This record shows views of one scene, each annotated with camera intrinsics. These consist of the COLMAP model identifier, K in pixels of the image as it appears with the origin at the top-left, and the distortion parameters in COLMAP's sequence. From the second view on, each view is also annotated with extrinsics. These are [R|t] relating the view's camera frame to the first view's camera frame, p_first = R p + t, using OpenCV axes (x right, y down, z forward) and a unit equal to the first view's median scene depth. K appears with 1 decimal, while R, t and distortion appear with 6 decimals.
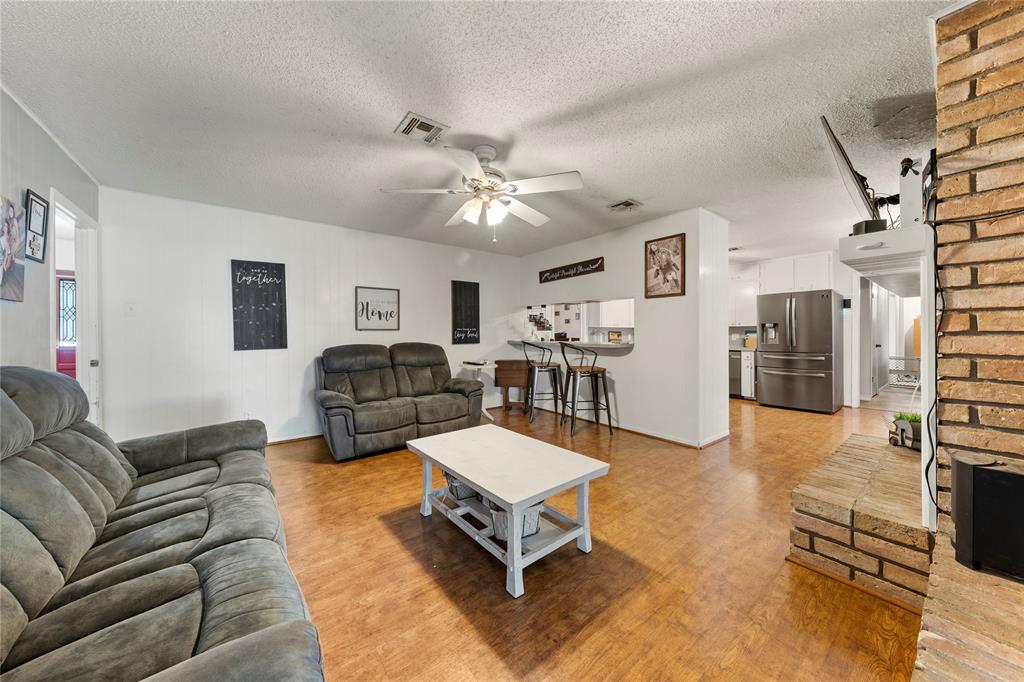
lens RADIAL K [[348.0, 0, 513.1], [0, 348.0, 336.6], [0, 0, 1]] dist [-0.000085, 0.000029]
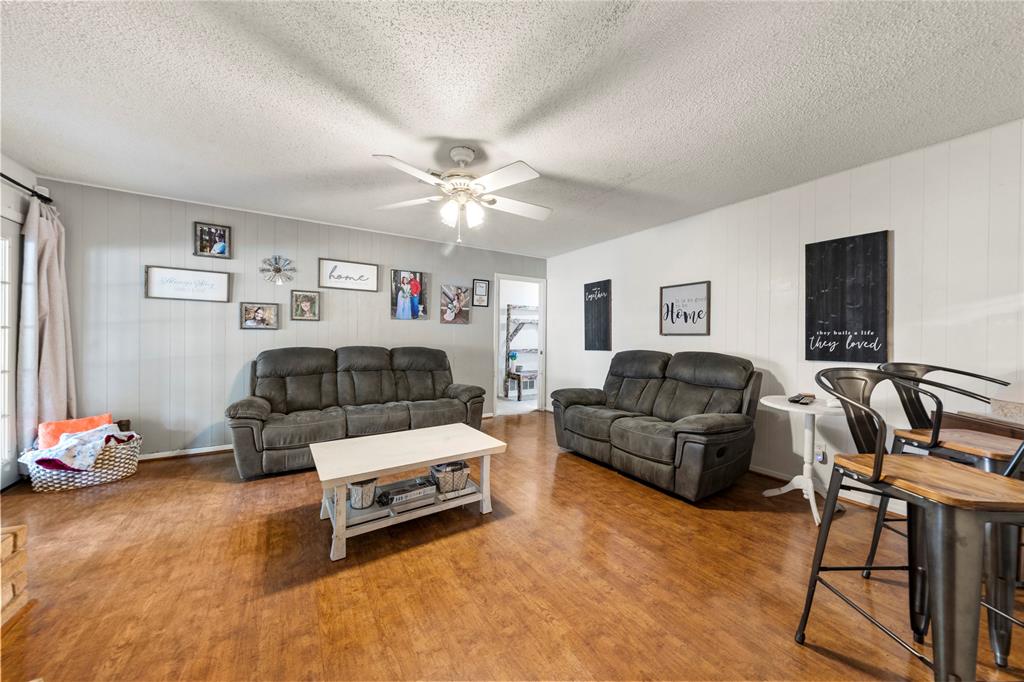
lens RADIAL K [[349.4, 0, 511.1], [0, 349.4, 339.1], [0, 0, 1]] dist [-0.001697, -0.000168]
pose [[-0.094776, 0.009866, -0.995450, 0.505554], [-0.017734, 0.999775, 0.011597, -0.011391], [0.995341, 0.018753, -0.094580, 0.698789]]
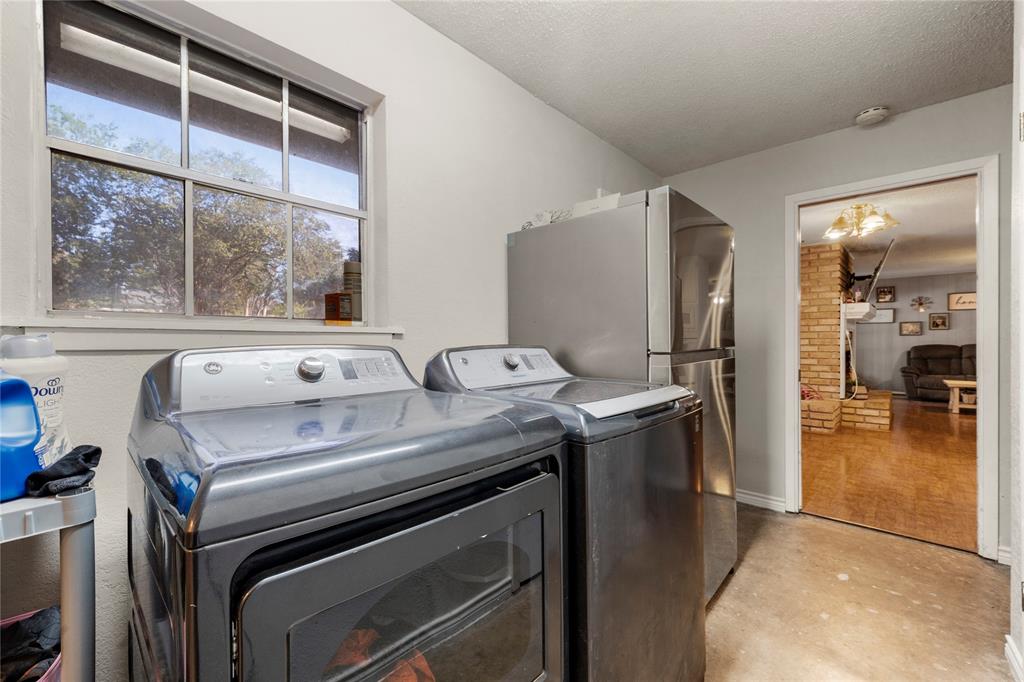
lens RADIAL K [[417.9, 0, 512.0], [0, 417.9, 341.0], [0, 0, 1]] dist [0.000085, 0.000129]
pose [[-0.987487, 0.007674, -0.157514, 1.953733], [0.006207, 0.999933, 0.009800, -0.018988], [0.157579, 0.008700, -0.987468, 1.710393]]
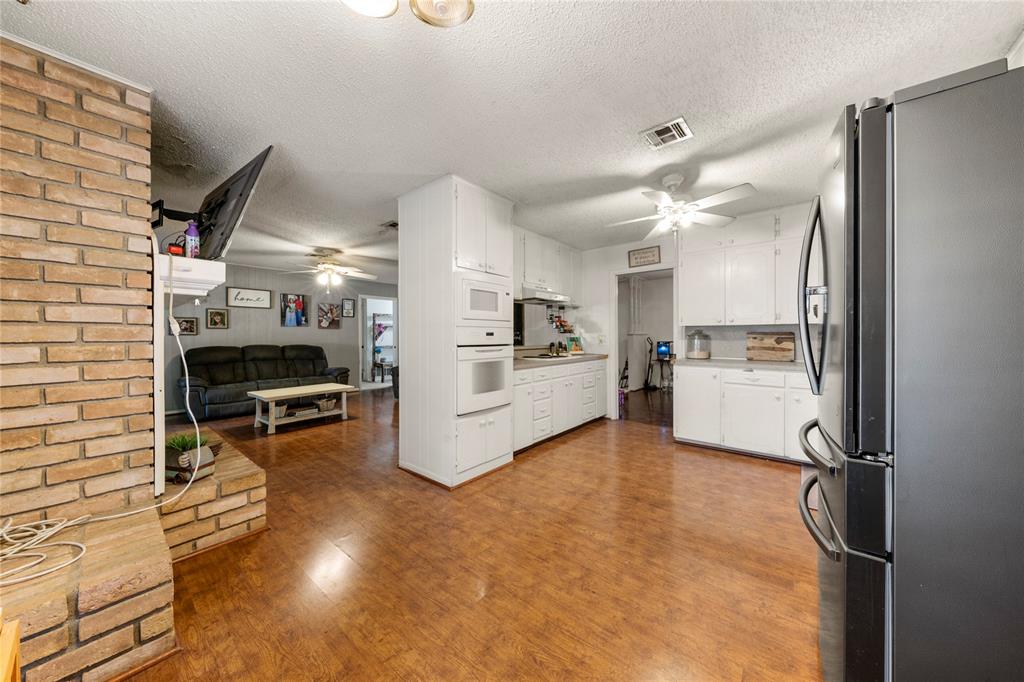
lens RADIAL K [[348.0, 0, 513.1], [0, 348.0, 336.6], [0, 0, 1]] dist [-0.000085, 0.000029]
pose [[0.216129, 0.004740, -0.976353, 1.242179], [-0.001969, 0.999988, 0.004418, -0.017048], [0.976363, 0.000968, 0.216136, 0.917440]]
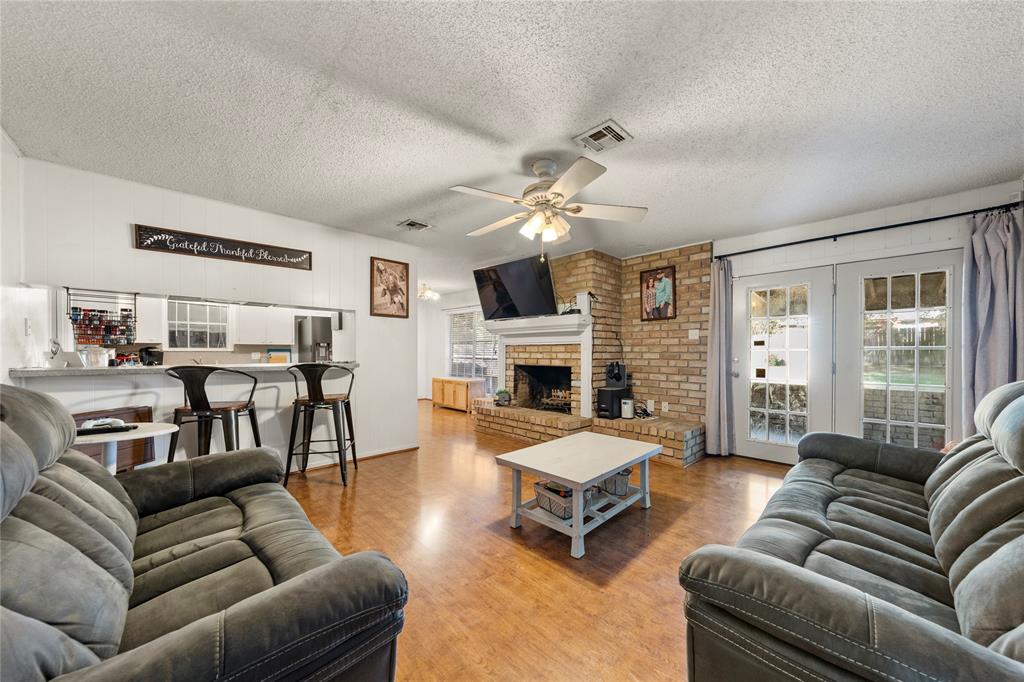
lens RADIAL K [[359.3, 0, 512.5], [0, 359.3, 354.6], [0, 0, 1]] dist [-0.000191, -0.000028]
pose [[-0.103813, -0.001401, 0.994596, -0.605940], [0.008204, 0.999964, 0.002265, -0.000335], [-0.994563, 0.008395, -0.103797, 0.669062]]
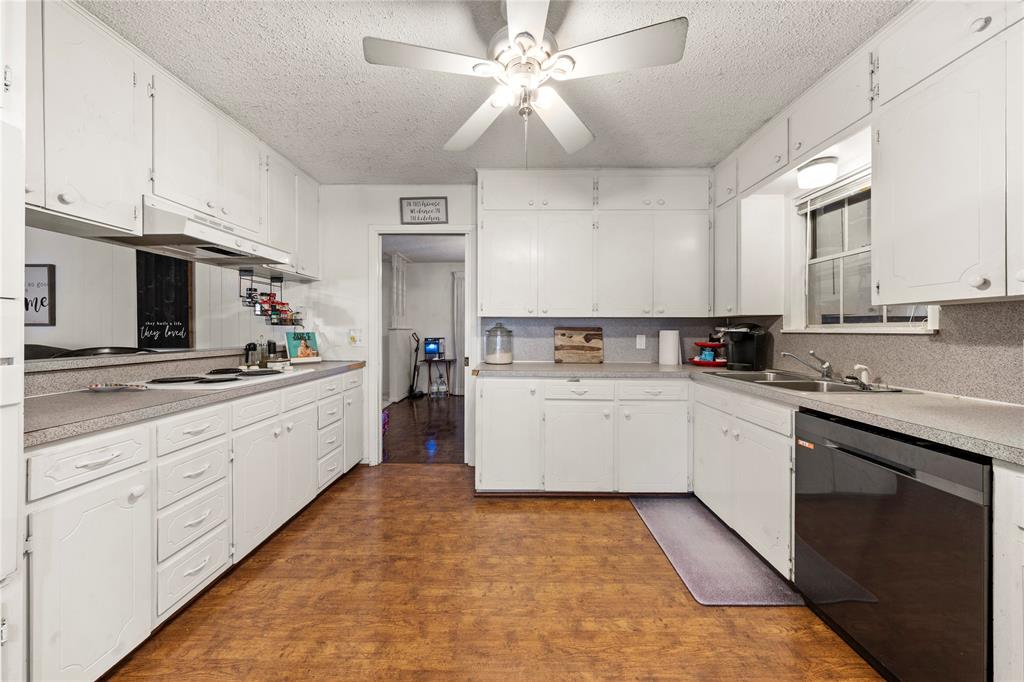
lens RADIAL K [[350.4, 0, 512.6], [0, 350.4, 331.7], [0, 0, 1]] dist [0.000158, -0.000066]
pose [[0.784858, 0.007742, -0.619627, 0.854281], [-0.009145, 0.999958, 0.000911, -0.015909], [0.619608, 0.004951, 0.784896, 1.103404]]
